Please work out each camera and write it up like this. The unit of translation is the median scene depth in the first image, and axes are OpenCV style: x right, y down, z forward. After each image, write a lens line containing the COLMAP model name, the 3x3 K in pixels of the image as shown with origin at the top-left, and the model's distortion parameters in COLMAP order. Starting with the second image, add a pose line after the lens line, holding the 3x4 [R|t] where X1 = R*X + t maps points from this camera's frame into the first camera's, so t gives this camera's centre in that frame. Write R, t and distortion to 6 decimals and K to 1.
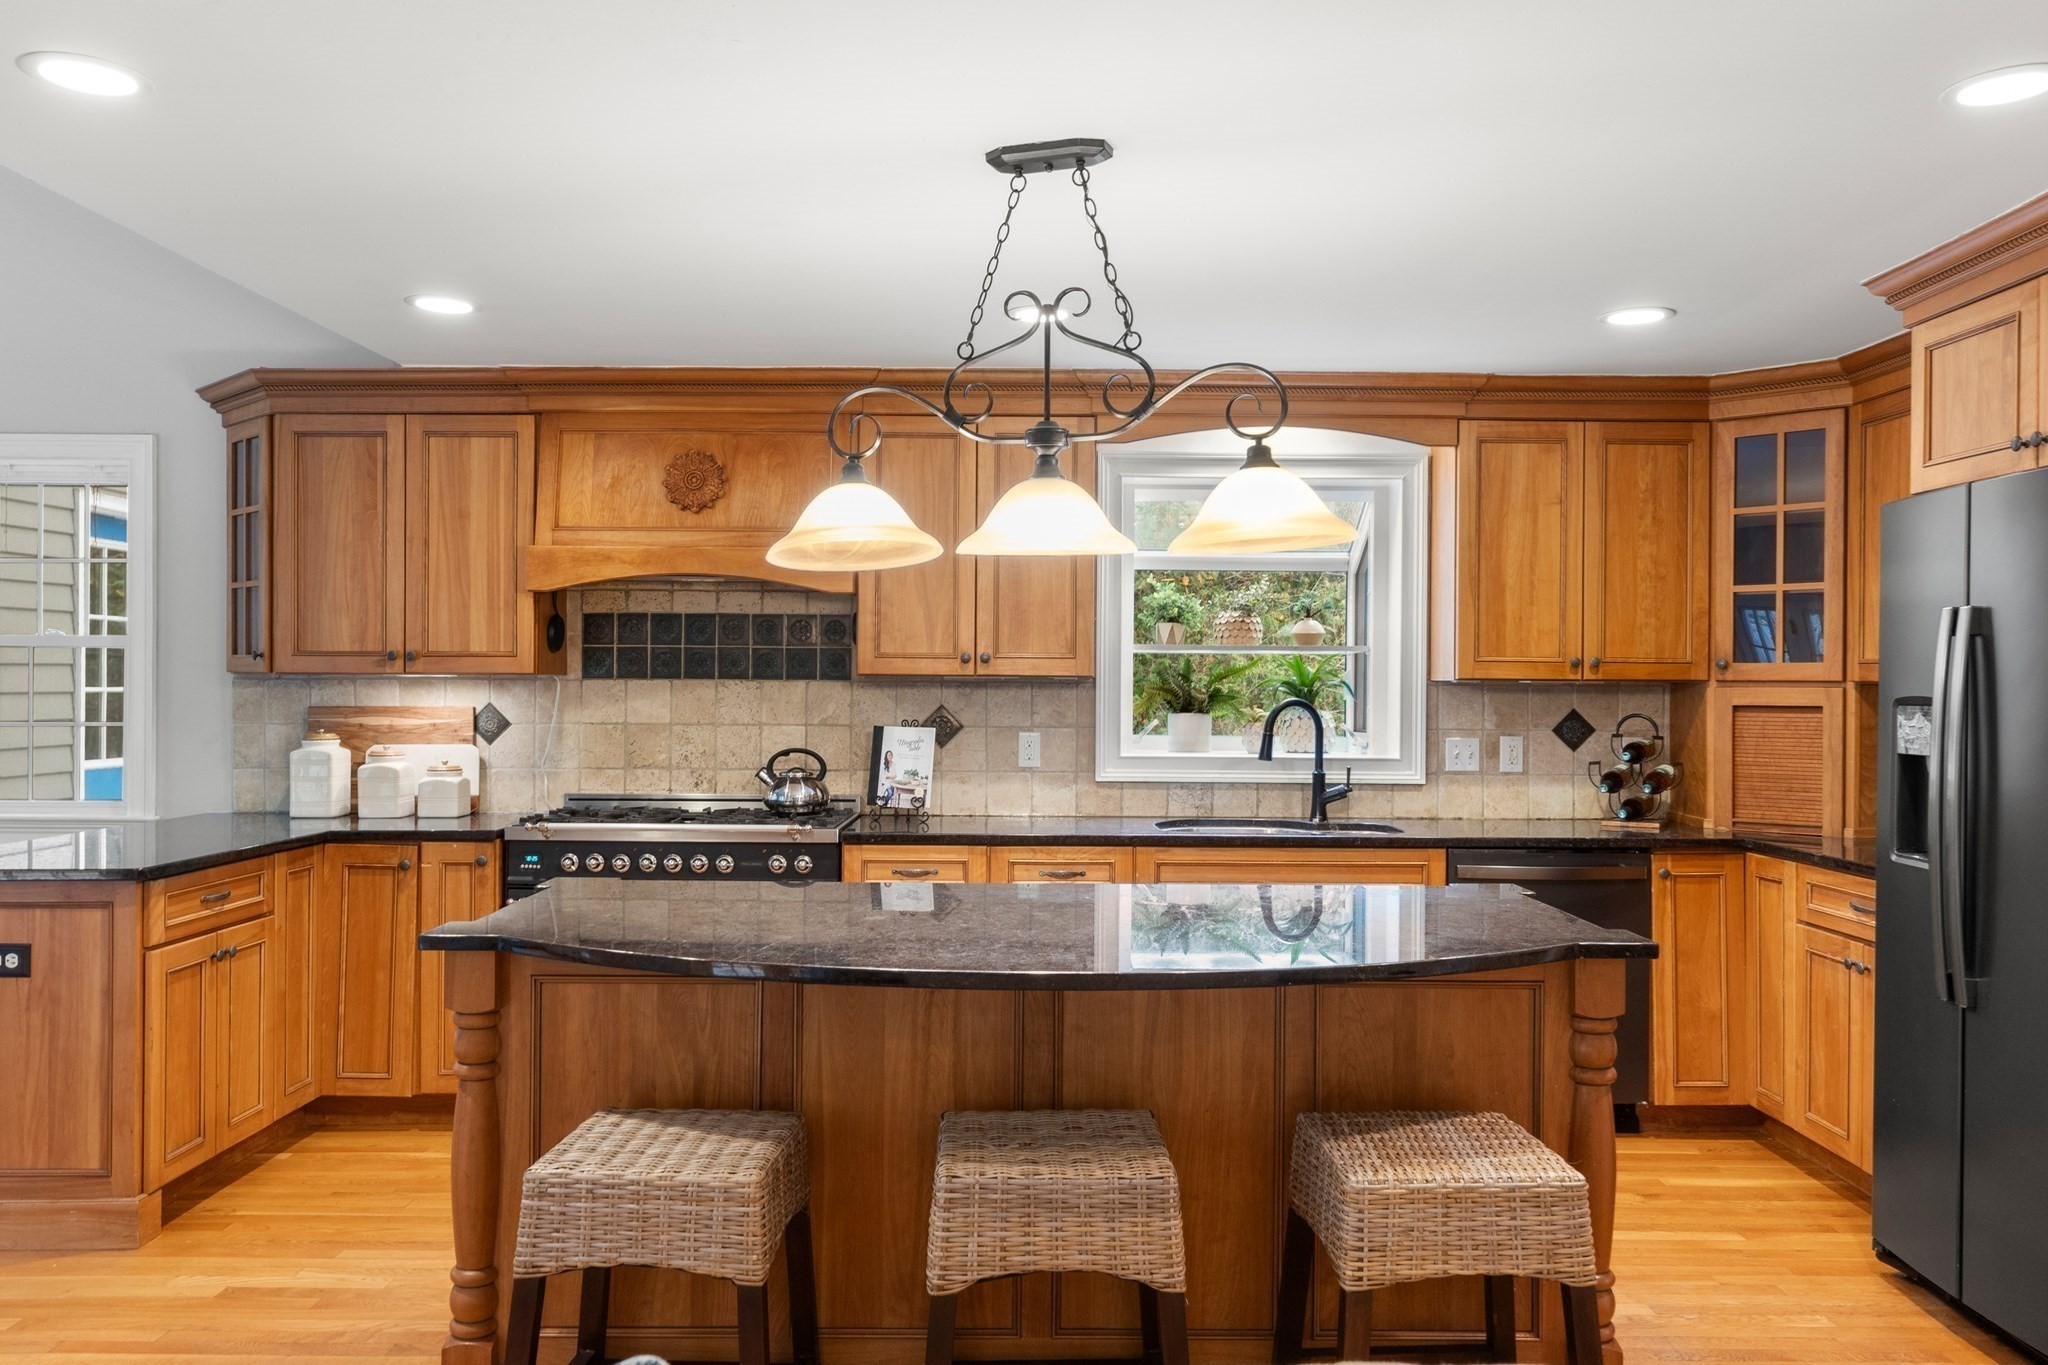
lens RADIAL K [[1552.5, 0, 1036.6], [0, 1552.5, 675.2], [0, 0, 1]] dist [0.003667, 0.000254]
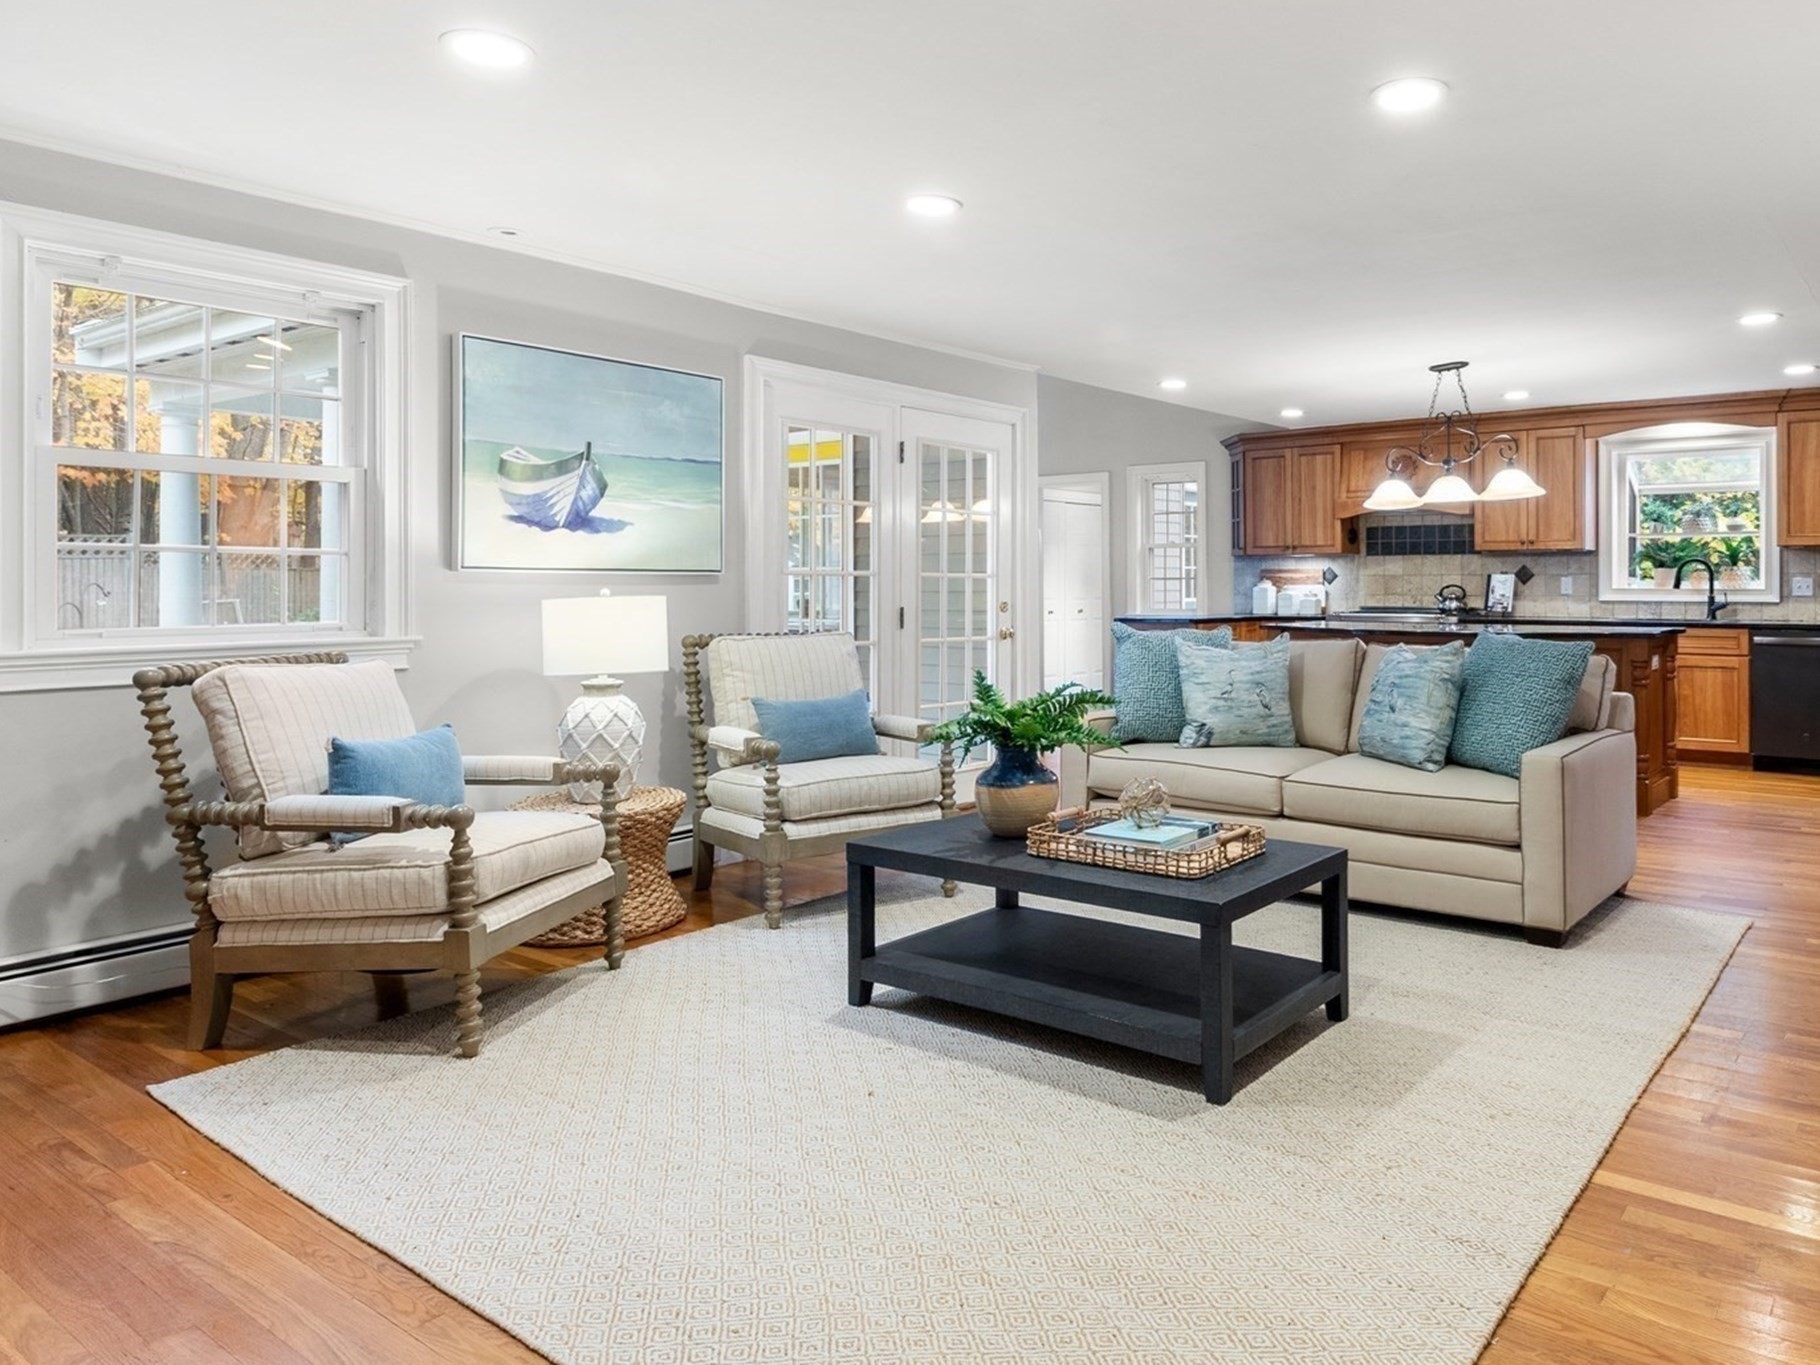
lens RADIAL K [[1271.3, 0, 1132.7], [0, 1271.3, 580.4], [0, 0, 1]] dist [0.002302, 0.005066]
pose [[0.822309, -0.009319, -0.568964, 0.503514], [0.010312, 0.999946, -0.001474, 0.038774], [0.568947, -0.004656, 0.822361, -0.754858]]
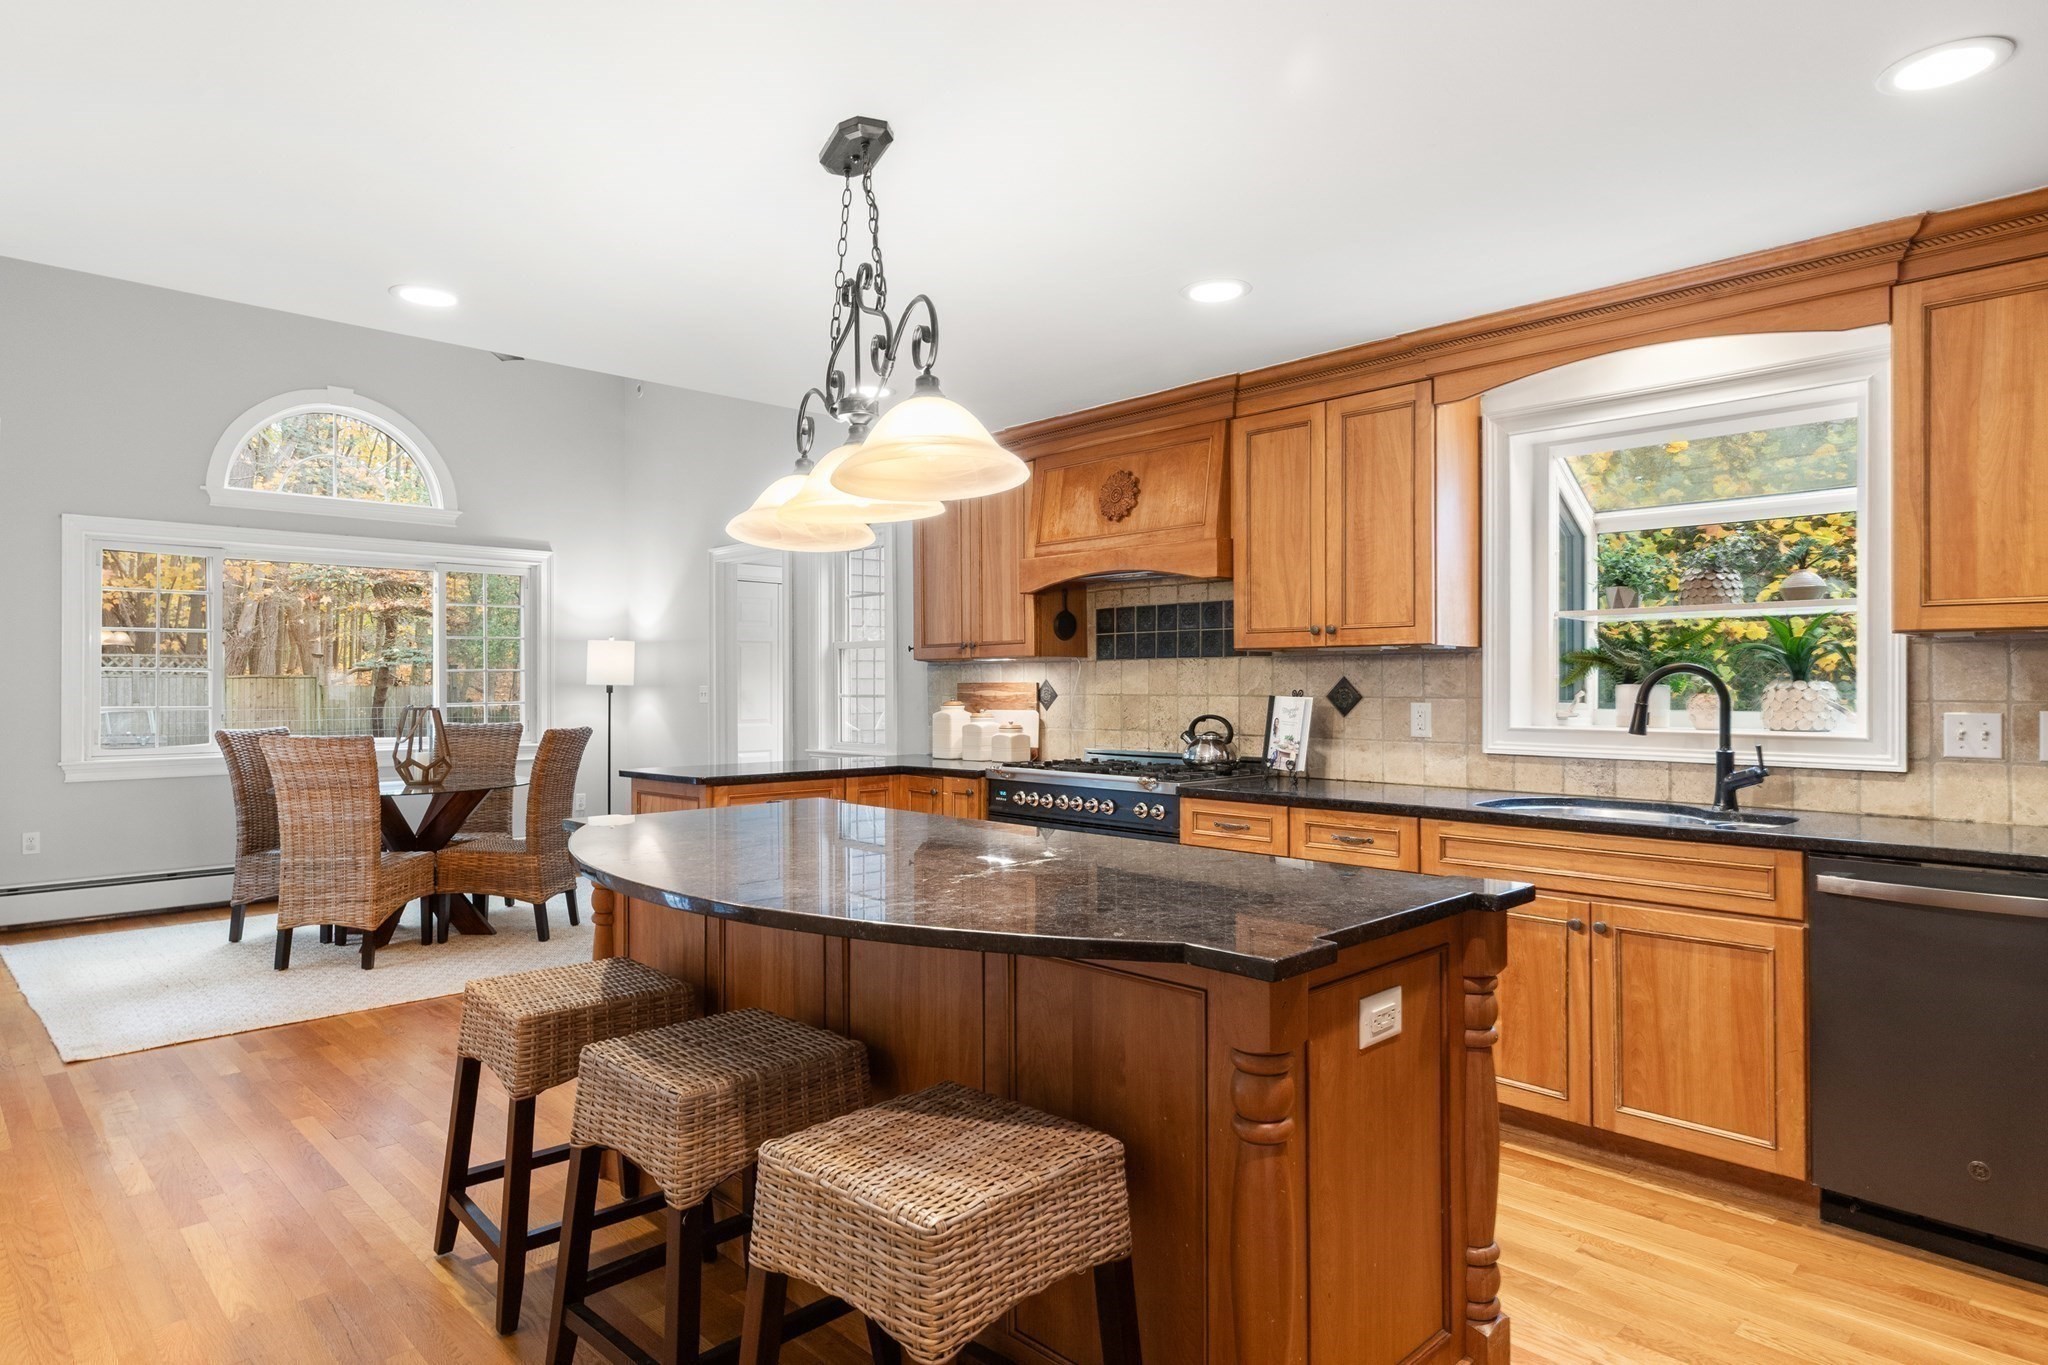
lens RADIAL K [[1173.1, 0, 1027.3], [0, 1173.1, 678.6], [0, 0, 1]] dist [0.007194, -0.001058]
pose [[0.688628, -0.011700, -0.725021, 0.387544], [0.010073, 0.999928, -0.006569, 0.024315], [0.725045, -0.002780, 0.688696, 0.296278]]
